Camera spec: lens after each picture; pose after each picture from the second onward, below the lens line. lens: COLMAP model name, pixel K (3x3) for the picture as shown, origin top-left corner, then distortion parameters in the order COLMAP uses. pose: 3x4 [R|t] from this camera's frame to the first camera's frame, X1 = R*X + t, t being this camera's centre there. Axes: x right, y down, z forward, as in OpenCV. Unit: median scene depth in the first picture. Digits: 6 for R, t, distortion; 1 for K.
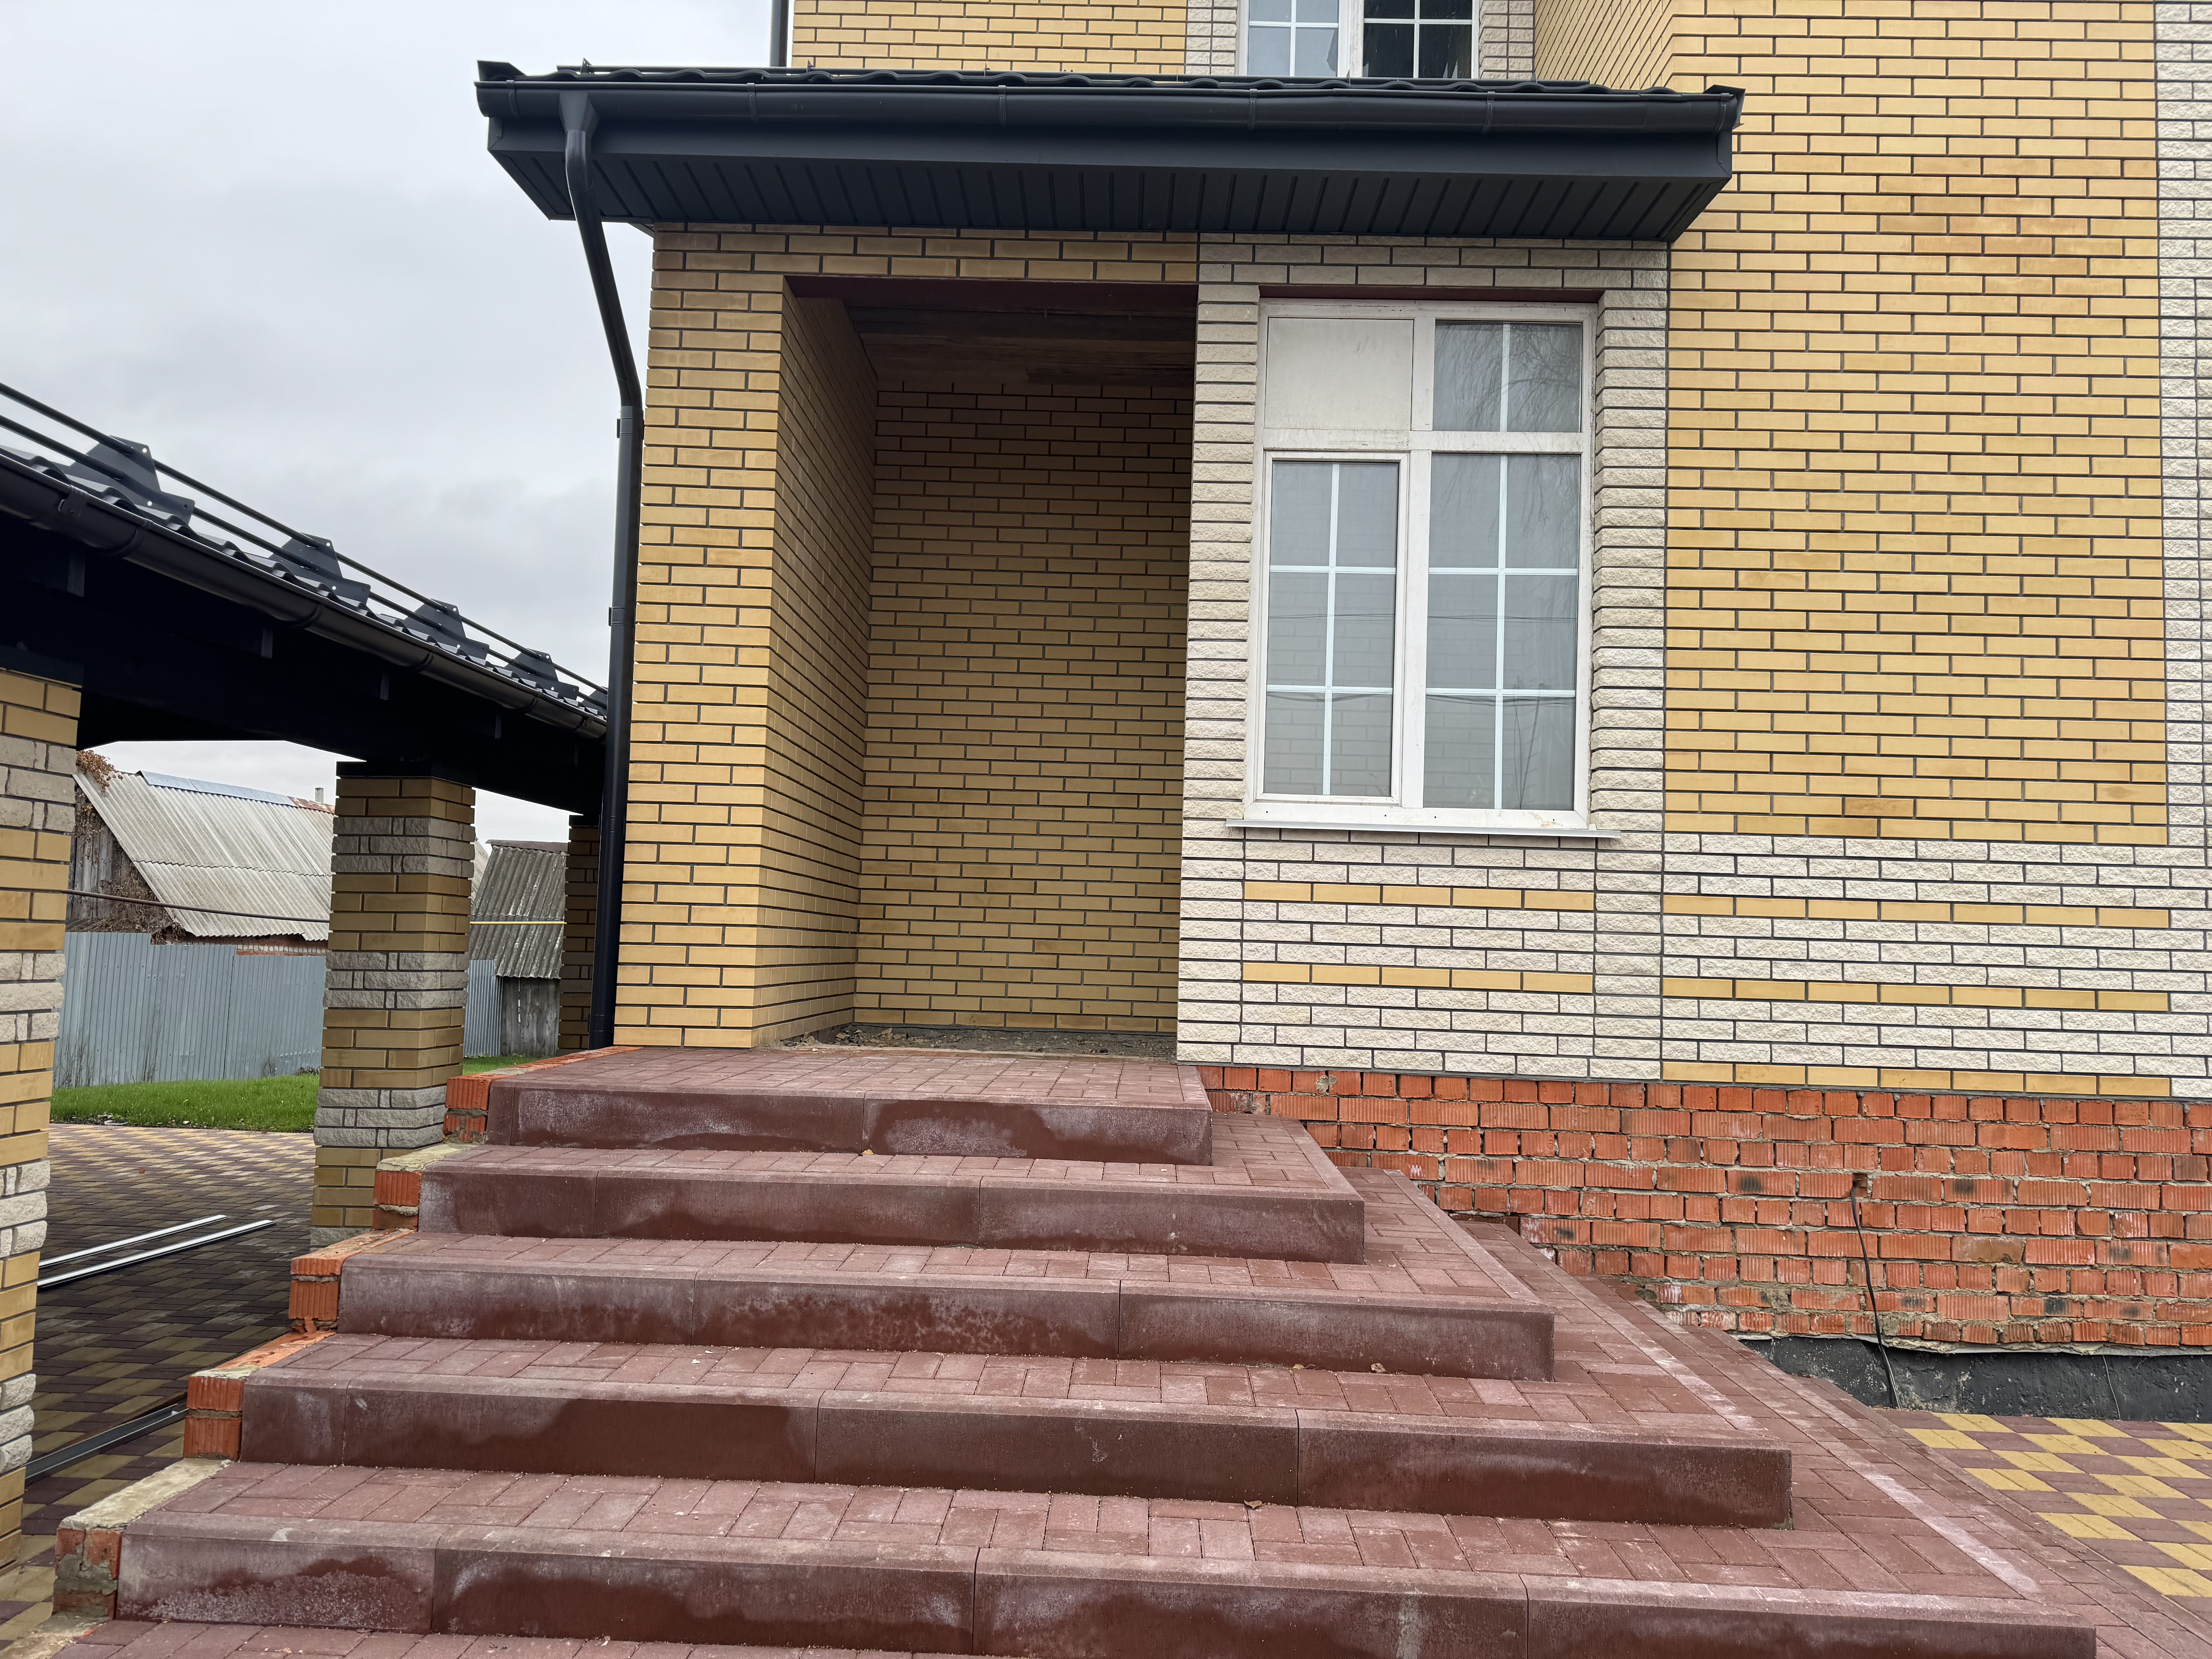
lens RADIAL K [[1551.9, 0, 1098.3], [0, 1551.9, 839.2], [0, 0, 1]] dist [0.051075, -0.062043]
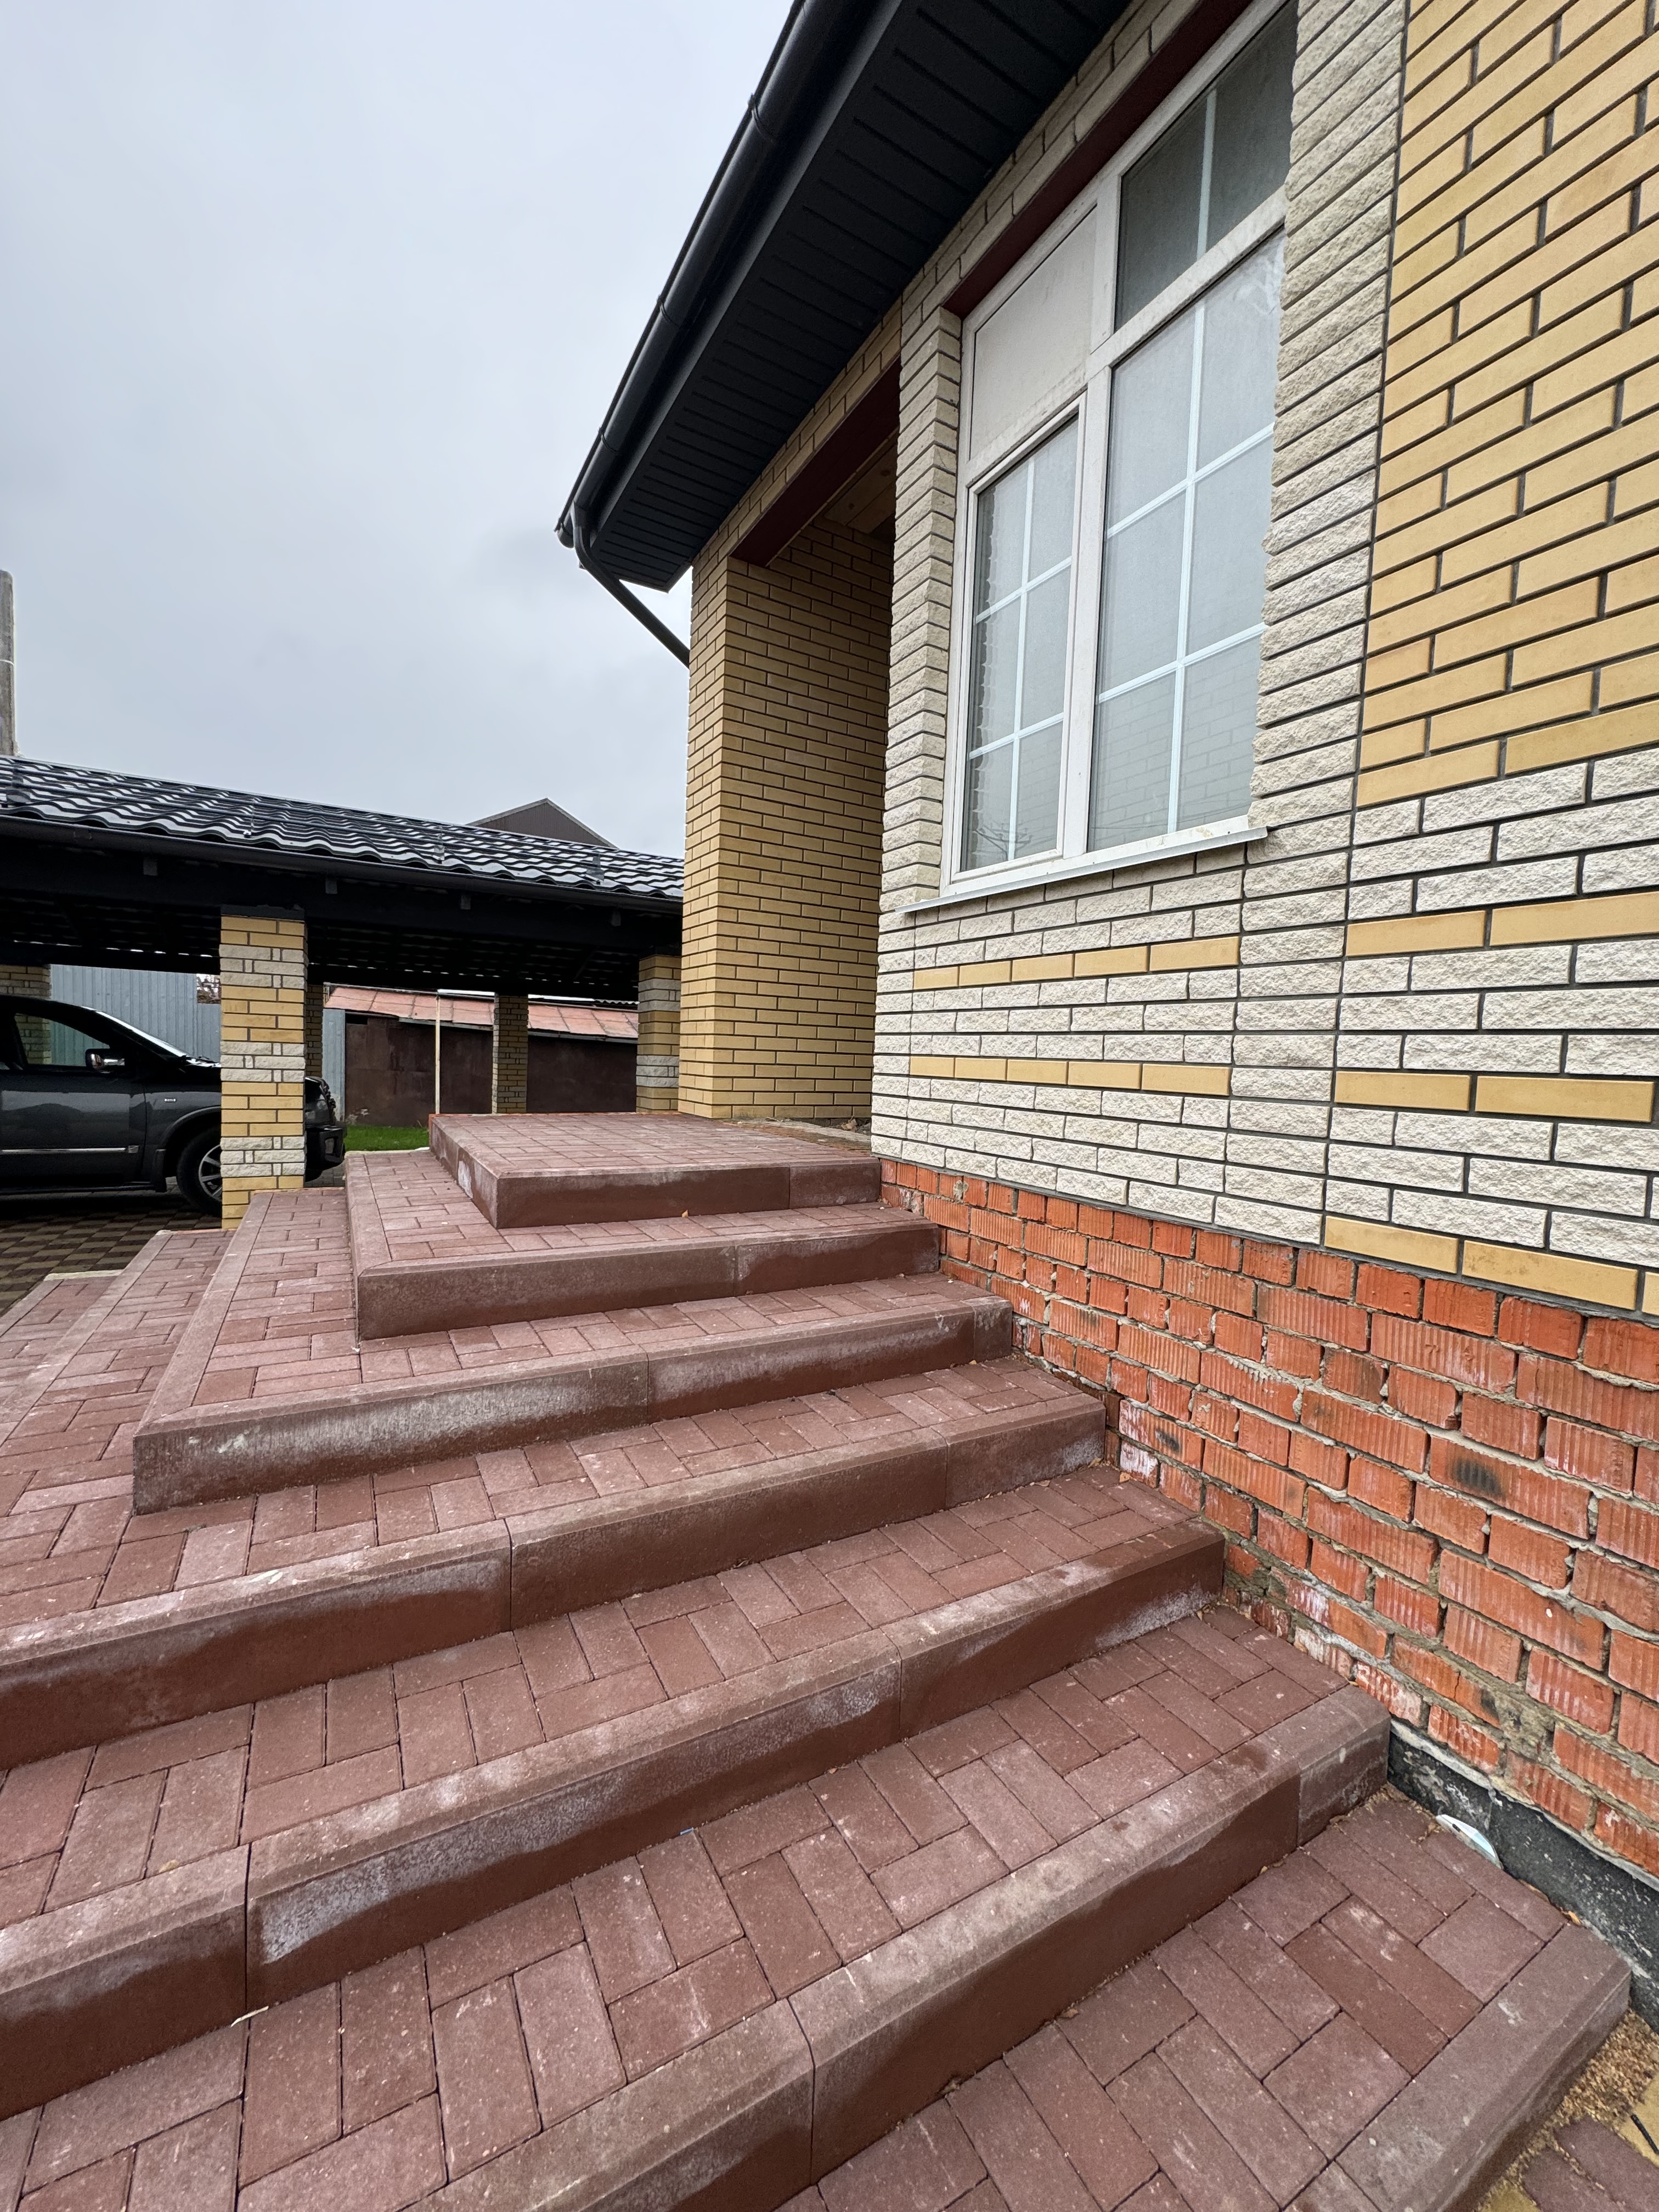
lens RADIAL K [[876.9, 0, 830.1], [0, 876.9, 1103.3], [0, 0, 1]] dist [-0.000753, 0.000145]
pose [[0.523940, 0.035082, -0.851032, 0.533817], [0.040422, 0.997001, 0.065986, 0.071267], [0.850795, -0.068973, 0.520951, 0.670009]]
